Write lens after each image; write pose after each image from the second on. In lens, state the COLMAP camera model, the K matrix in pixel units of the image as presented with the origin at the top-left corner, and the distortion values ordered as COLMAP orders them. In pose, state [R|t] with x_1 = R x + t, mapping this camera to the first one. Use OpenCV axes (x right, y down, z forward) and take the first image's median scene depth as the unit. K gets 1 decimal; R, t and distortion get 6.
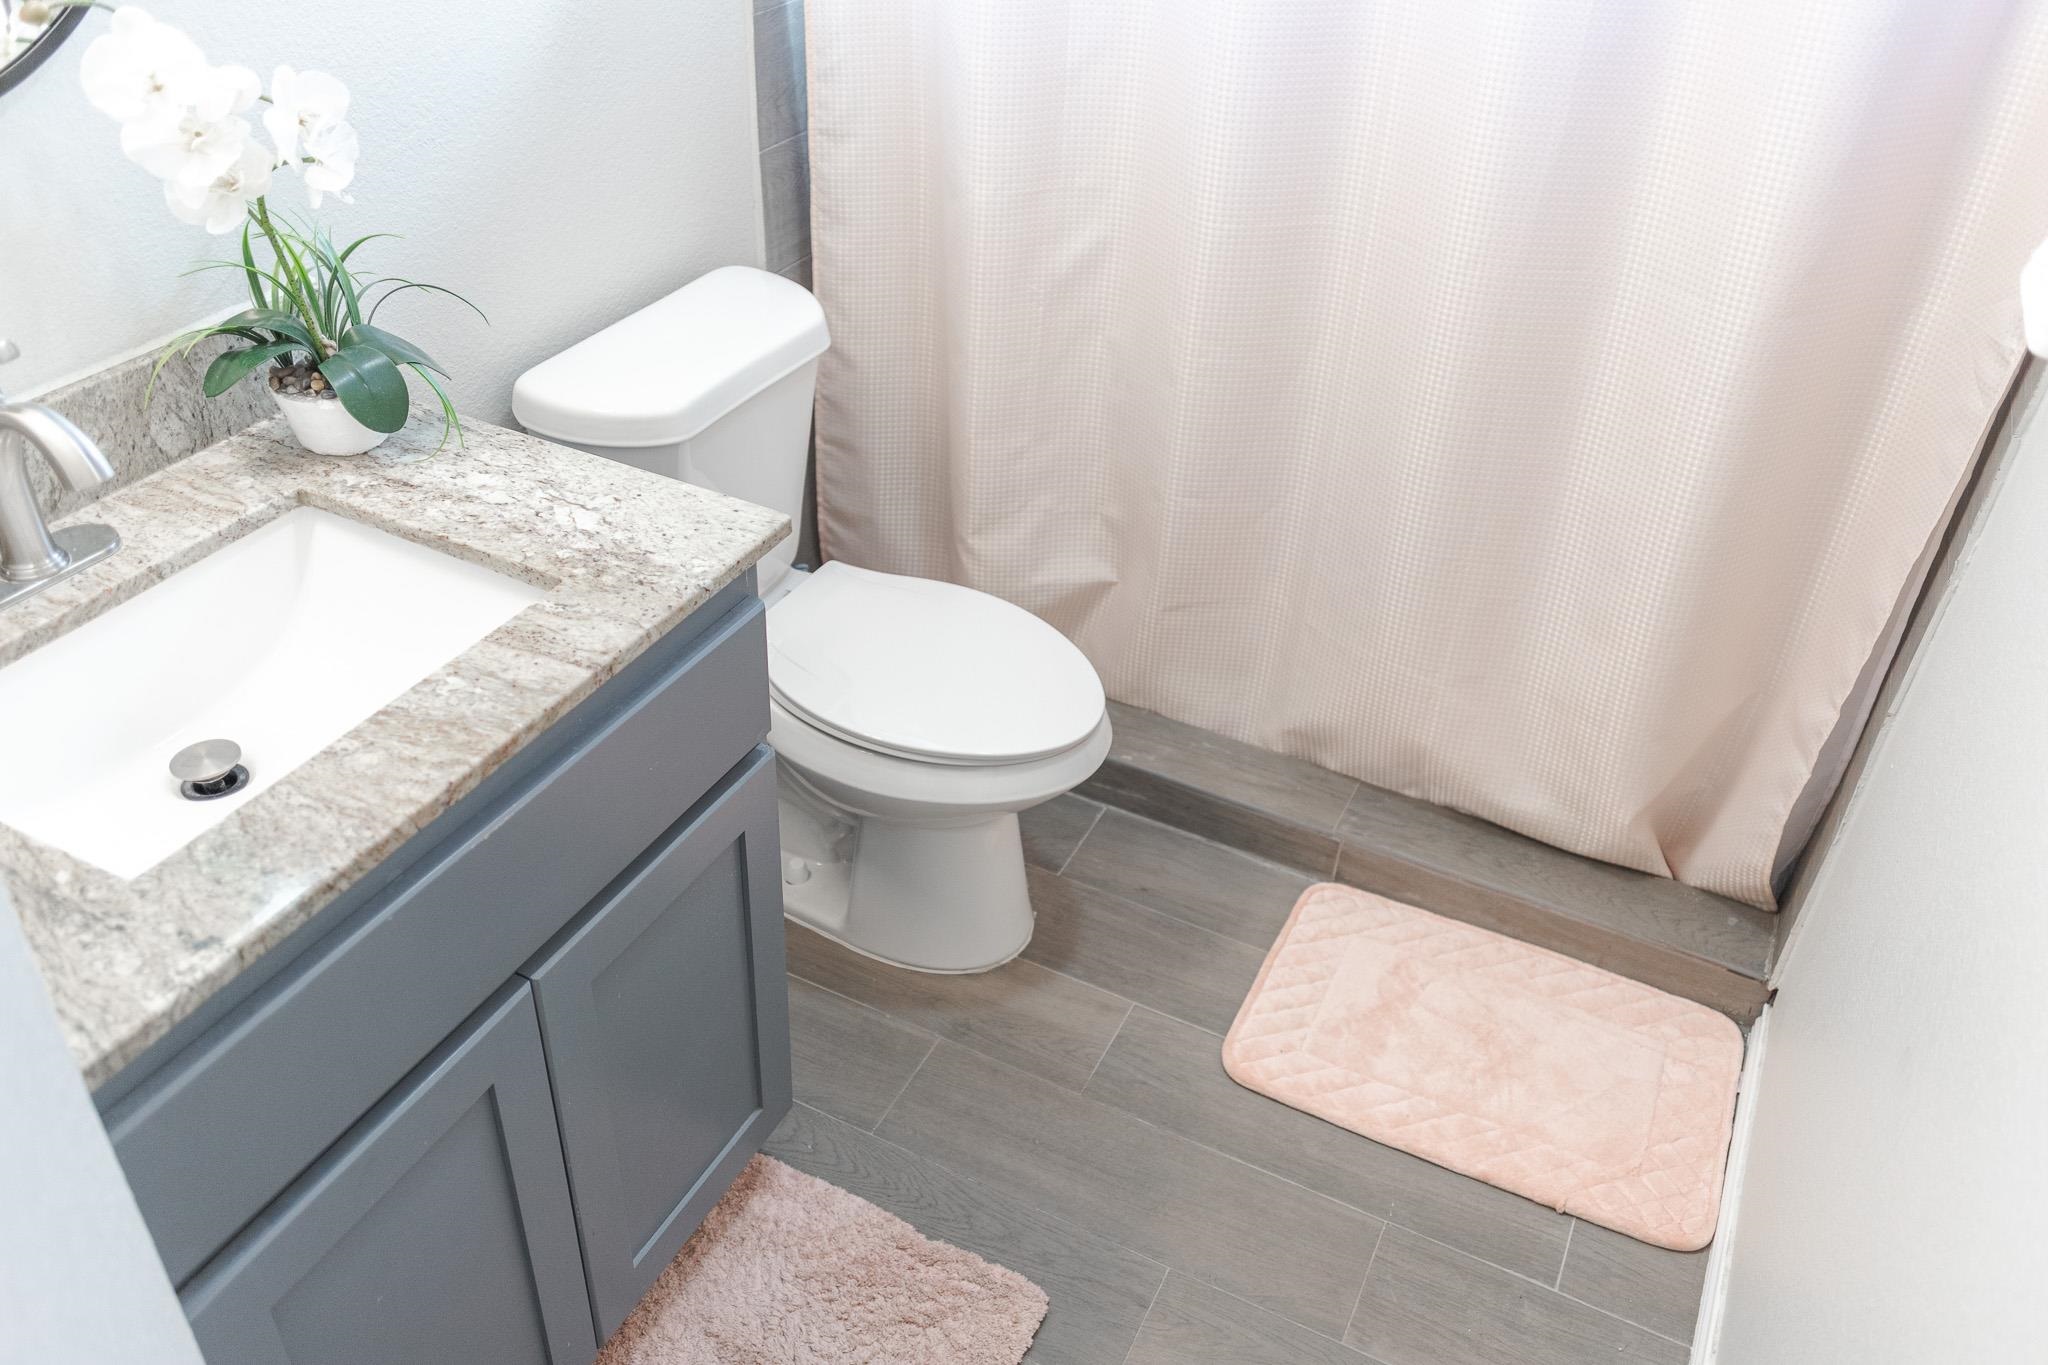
lens RADIAL K [[1624.7, 0, 1027.3], [0, 1624.7, 654.7], [0, 0, 1]] dist [0.004454, -0.005770]
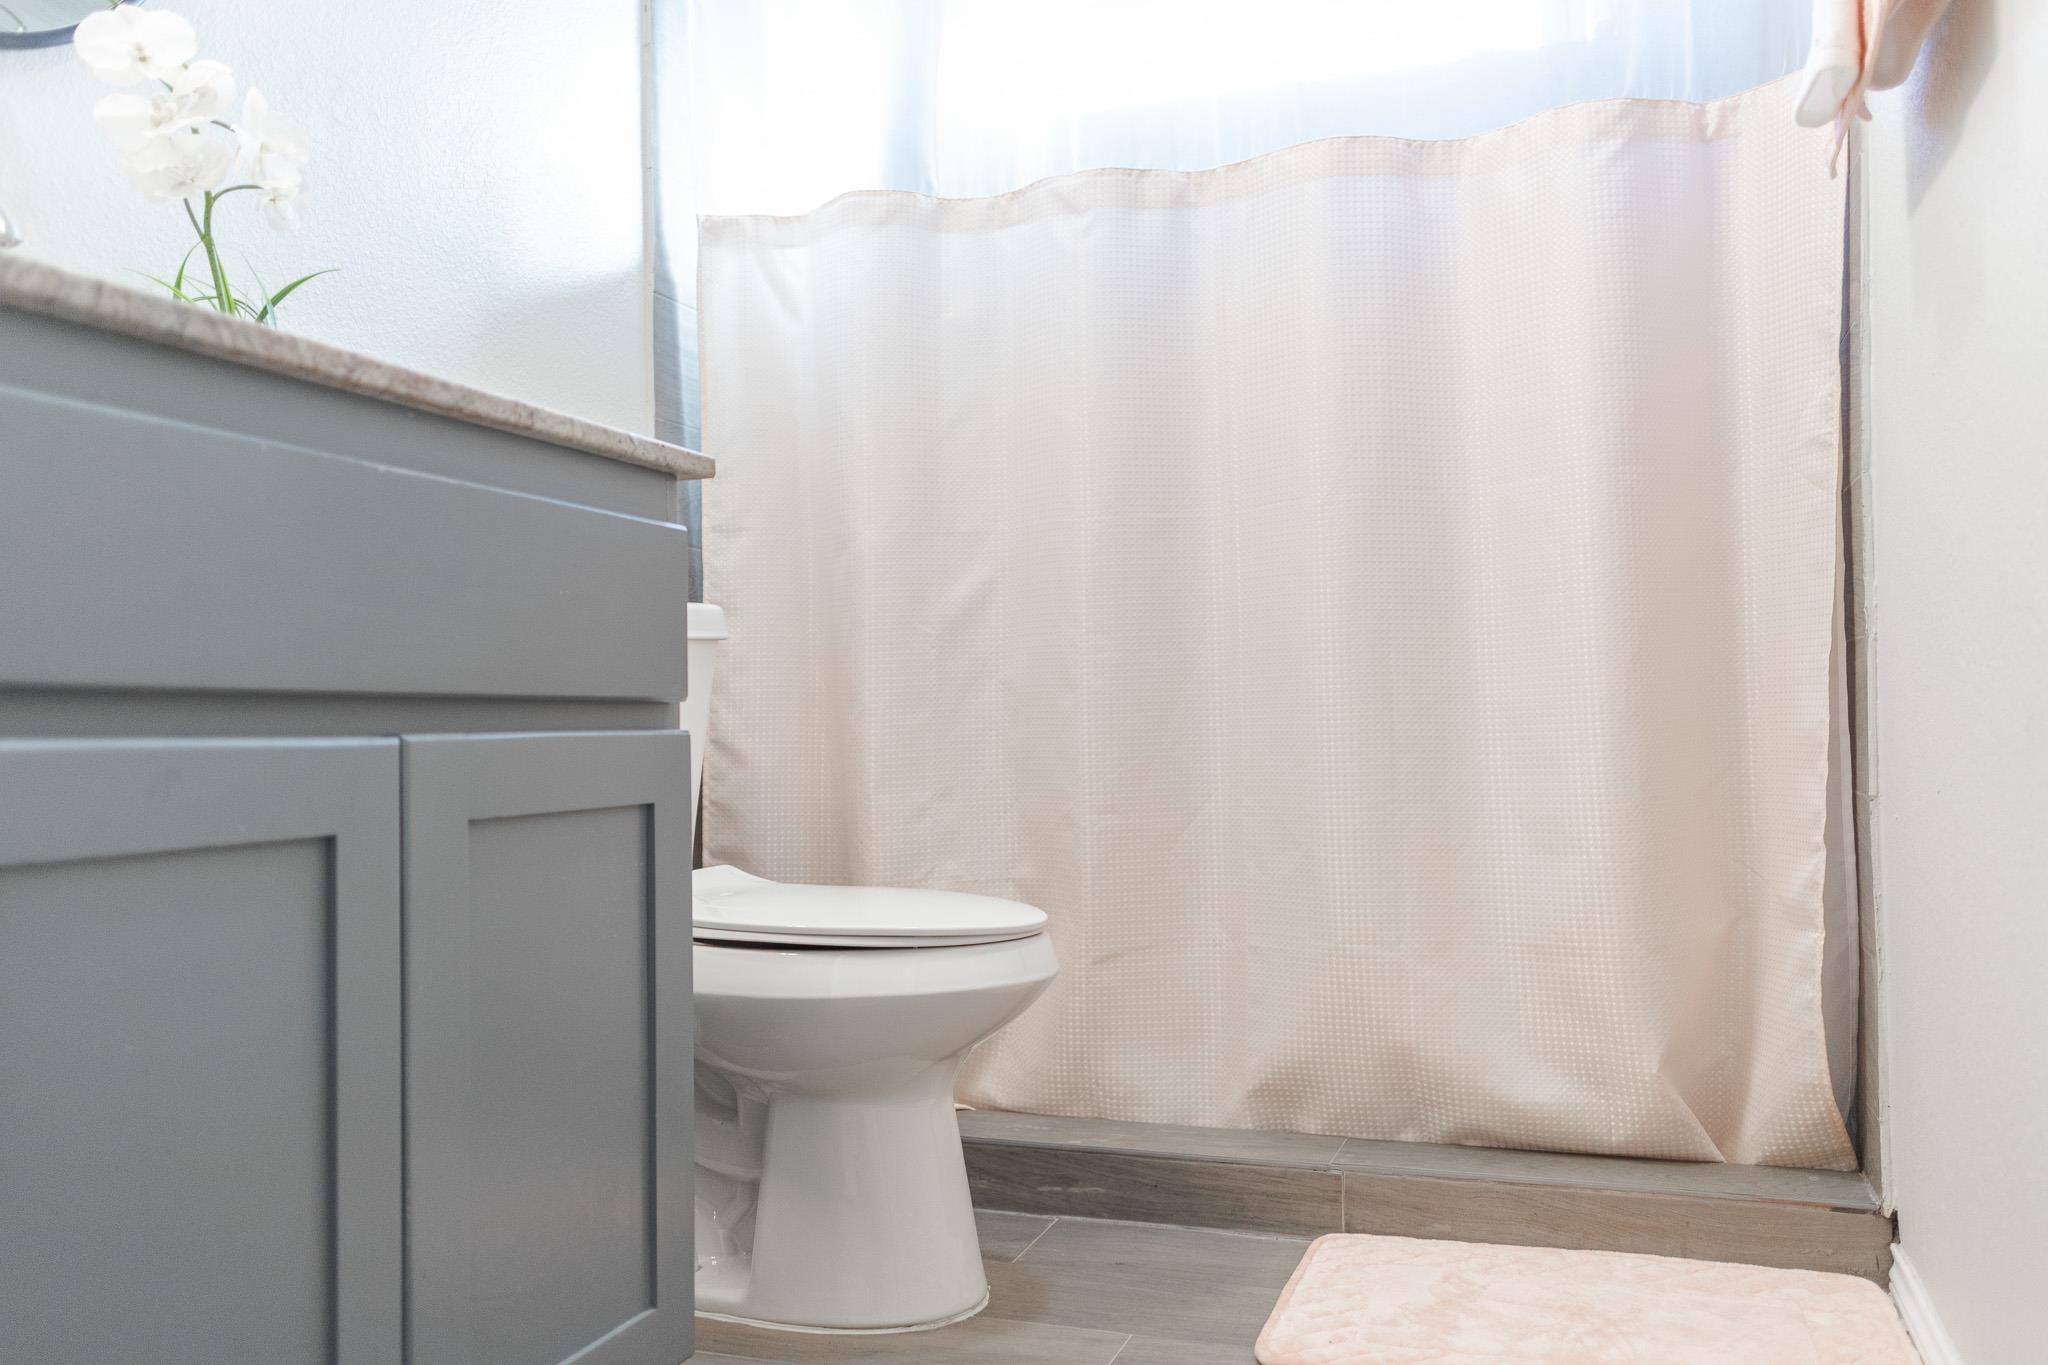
lens RADIAL K [[1624.7, 0, 1027.3], [0, 1624.7, 654.7], [0, 0, 1]] dist [0.004454, -0.005770]
pose [[0.991262, -0.058534, 0.118211, -0.053913], [0.117921, 0.794839, -0.595253, 0.399494], [-0.059116, 0.603991, 0.794796, 0.189597]]
